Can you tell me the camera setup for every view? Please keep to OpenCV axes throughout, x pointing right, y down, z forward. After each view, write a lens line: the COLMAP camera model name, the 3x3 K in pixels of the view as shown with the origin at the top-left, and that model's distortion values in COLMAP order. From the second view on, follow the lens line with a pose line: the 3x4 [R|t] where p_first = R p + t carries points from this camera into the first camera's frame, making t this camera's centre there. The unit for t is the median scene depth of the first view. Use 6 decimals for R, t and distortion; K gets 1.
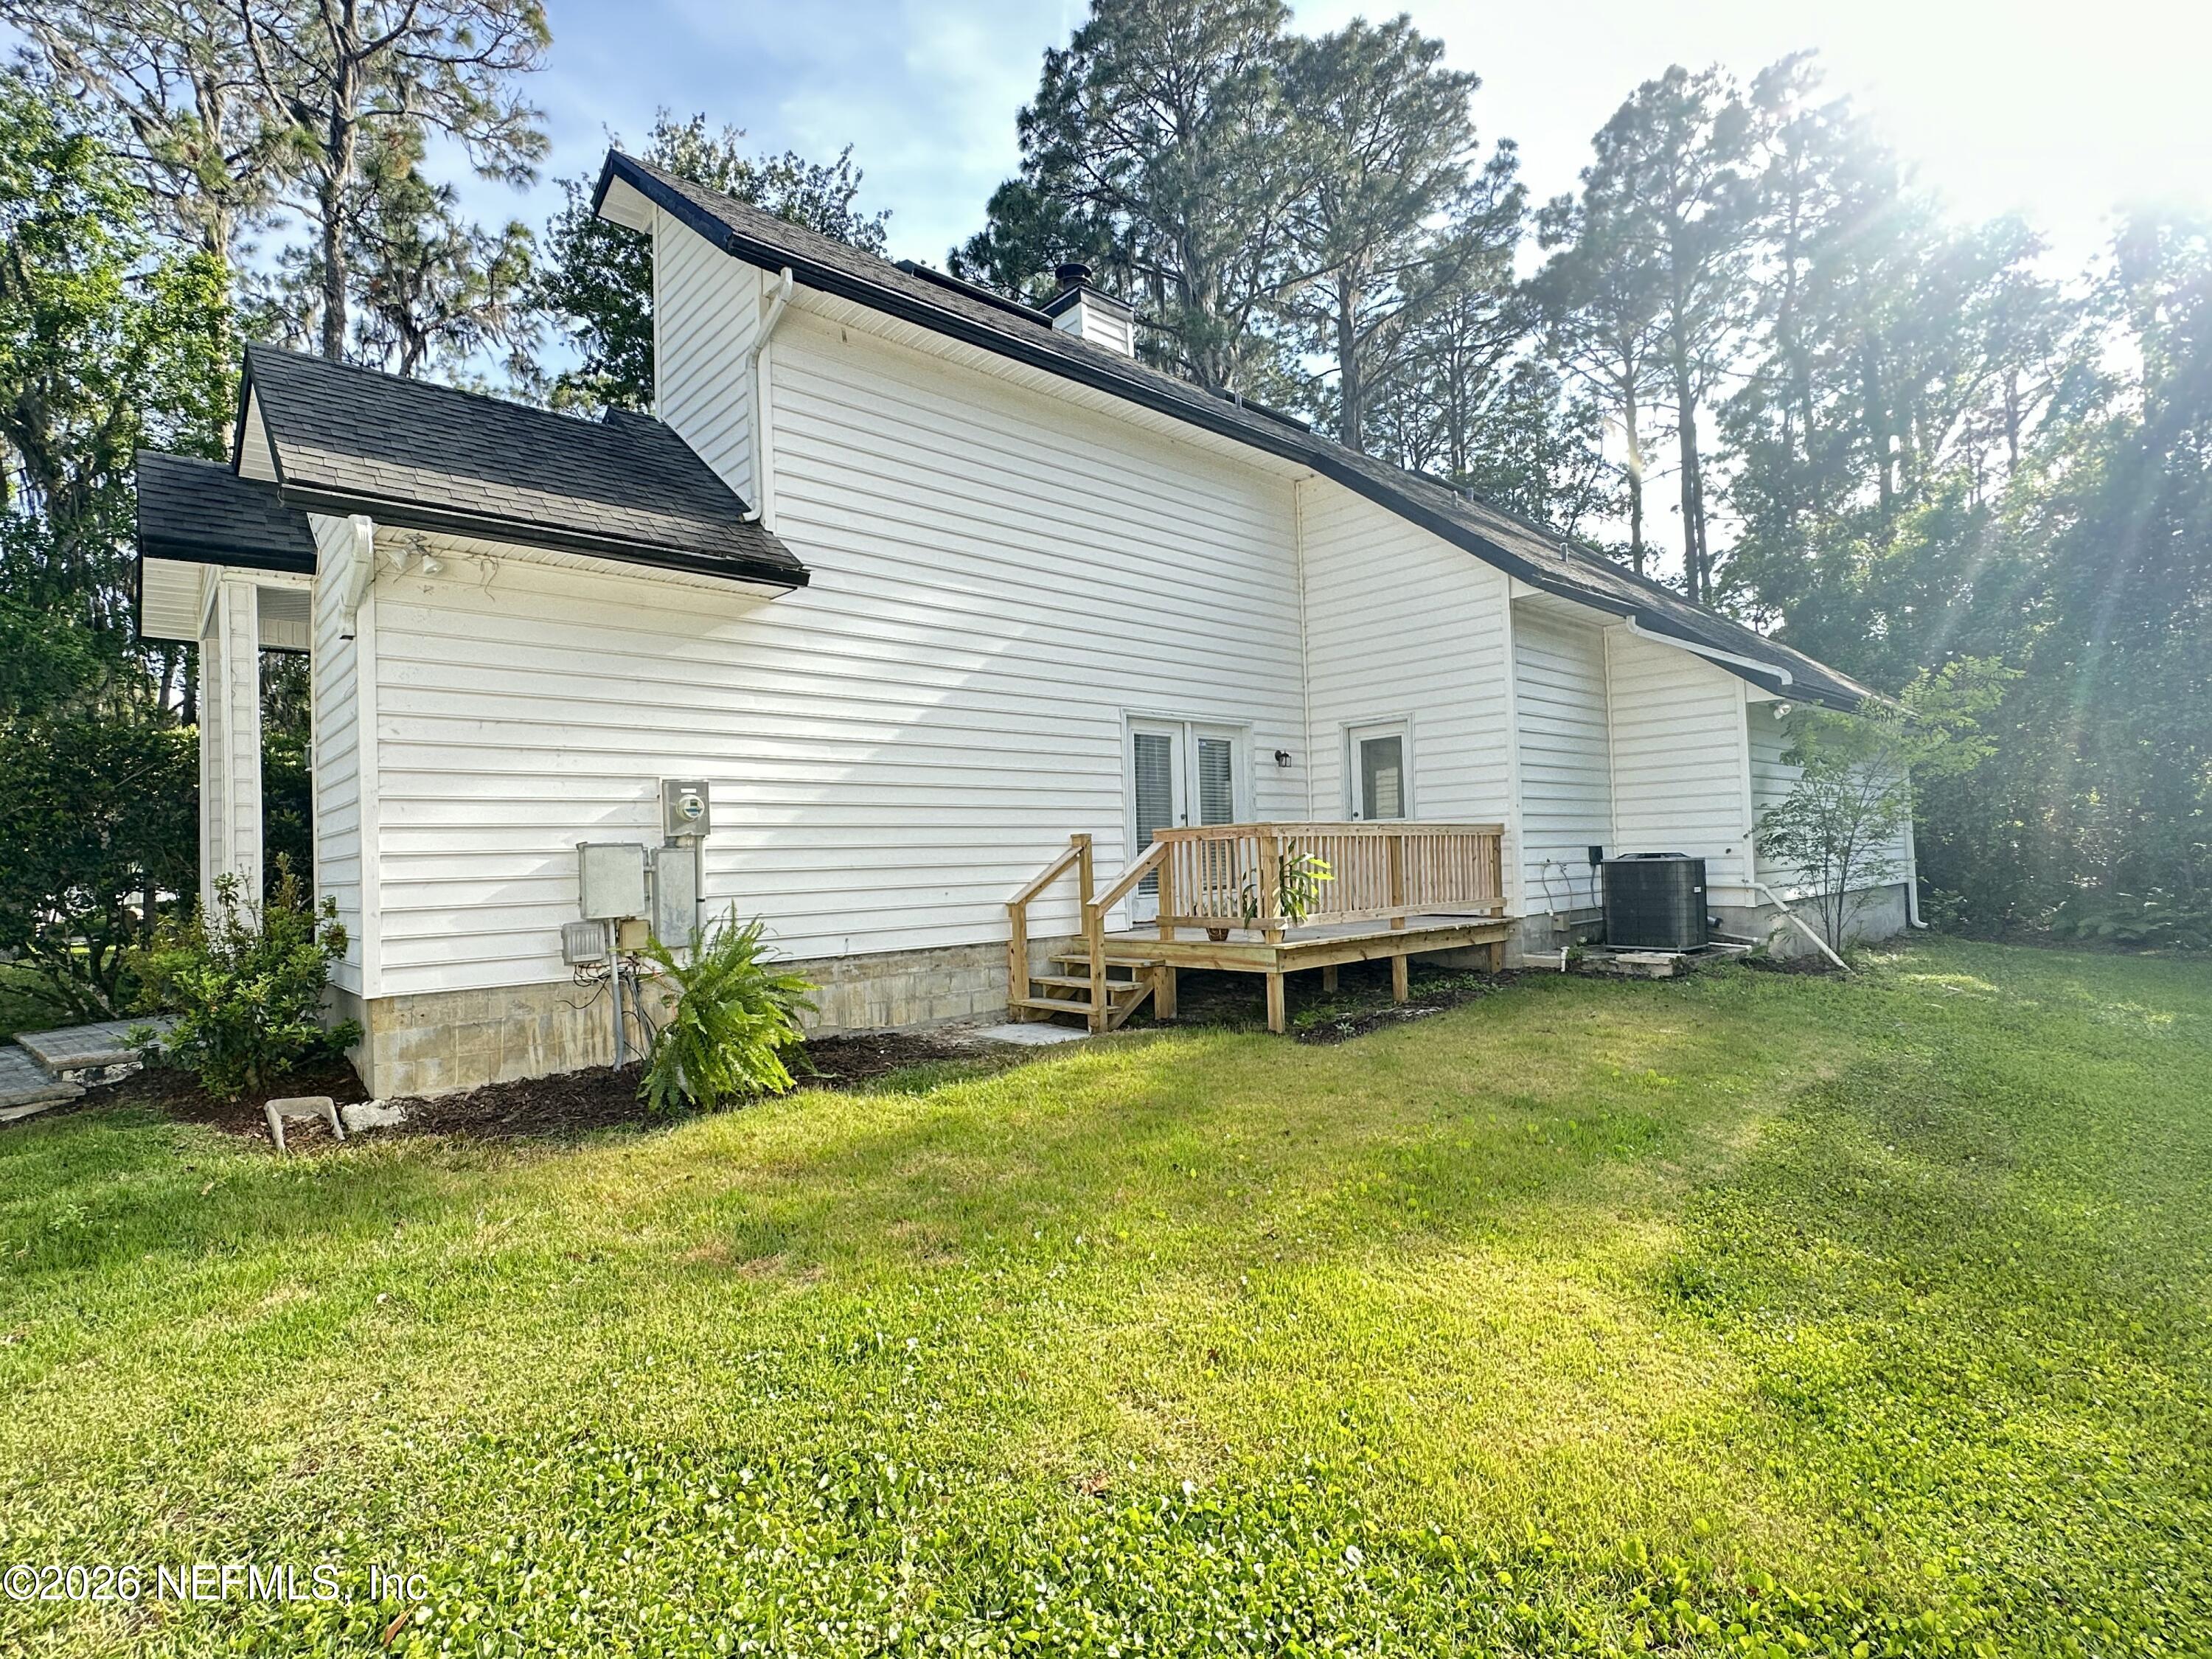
lens RADIAL K [[1085.7, 0, 1106.1], [0, 1085.7, 830.7], [0, 0, 1]] dist [0.000231, -0.000002]
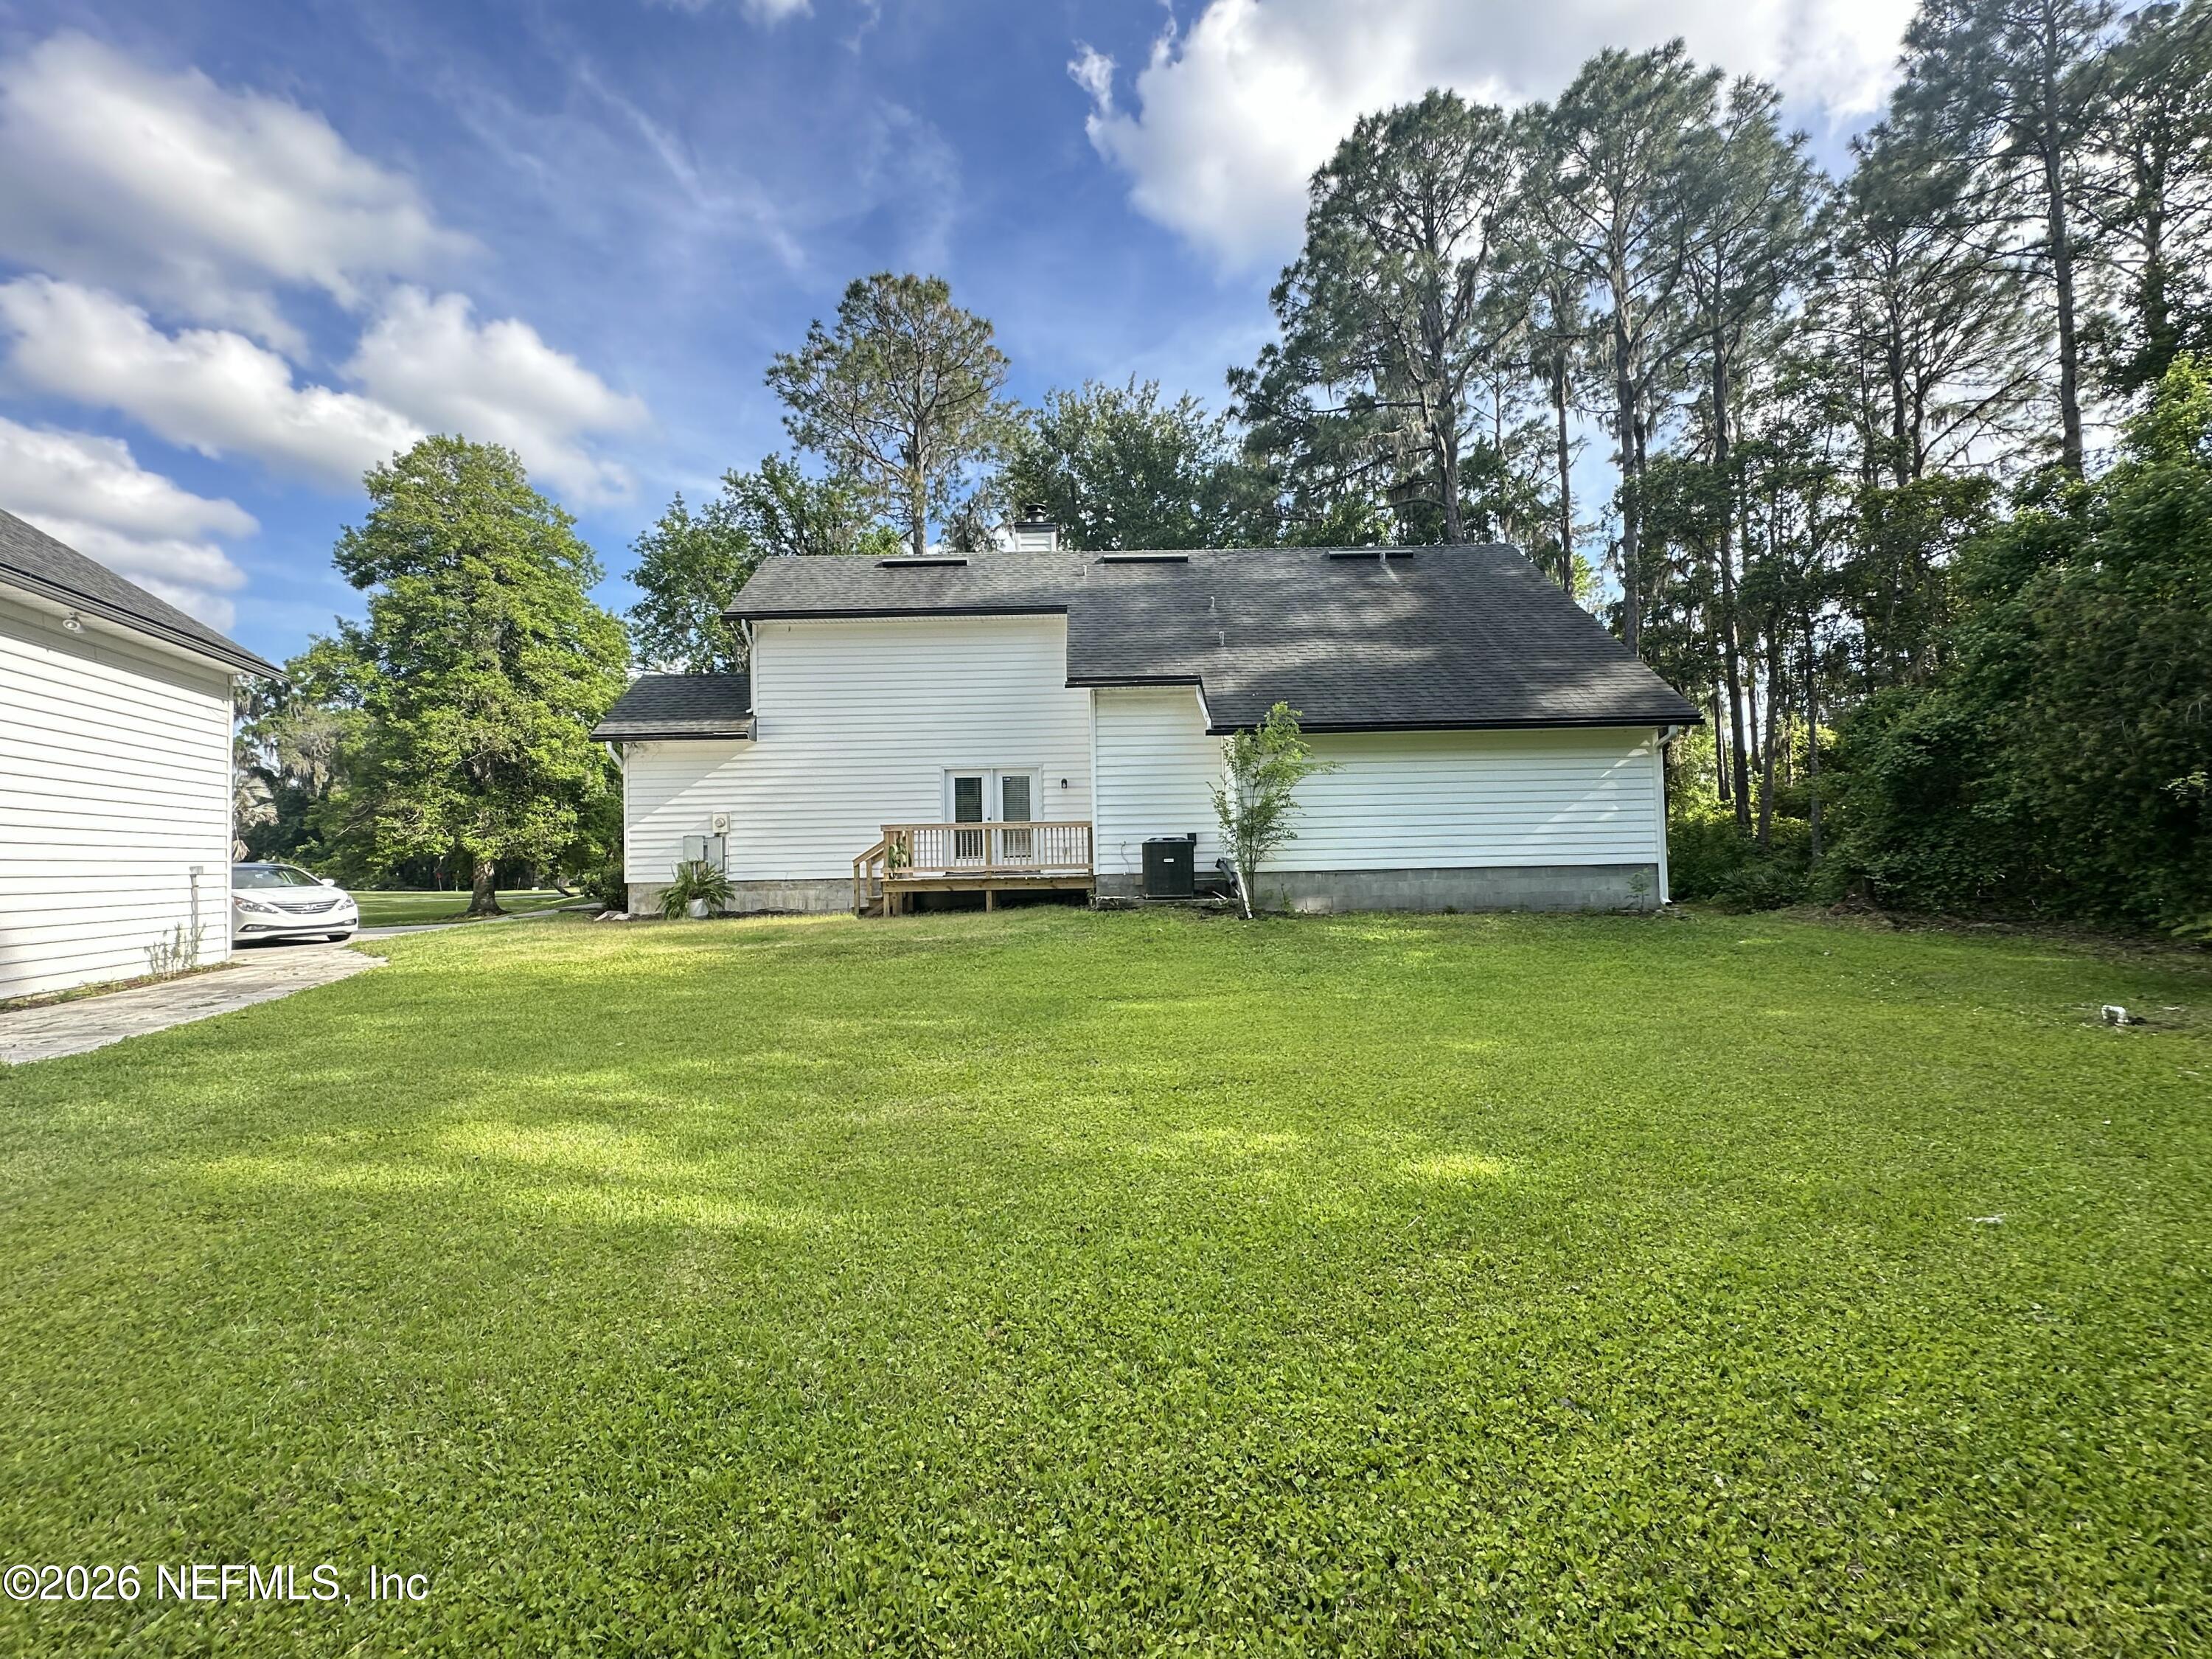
lens RADIAL K [[973.2, 0, 1105.2], [0, 973.2, 830.8], [0, 0, 1]] dist [0.001441, -0.000088]
pose [[0.759268, -0.001071, -0.650777, 1.394754], [0.020312, 0.999550, 0.022053, -0.025256], [0.650461, -0.029963, 0.758948, -0.185003]]
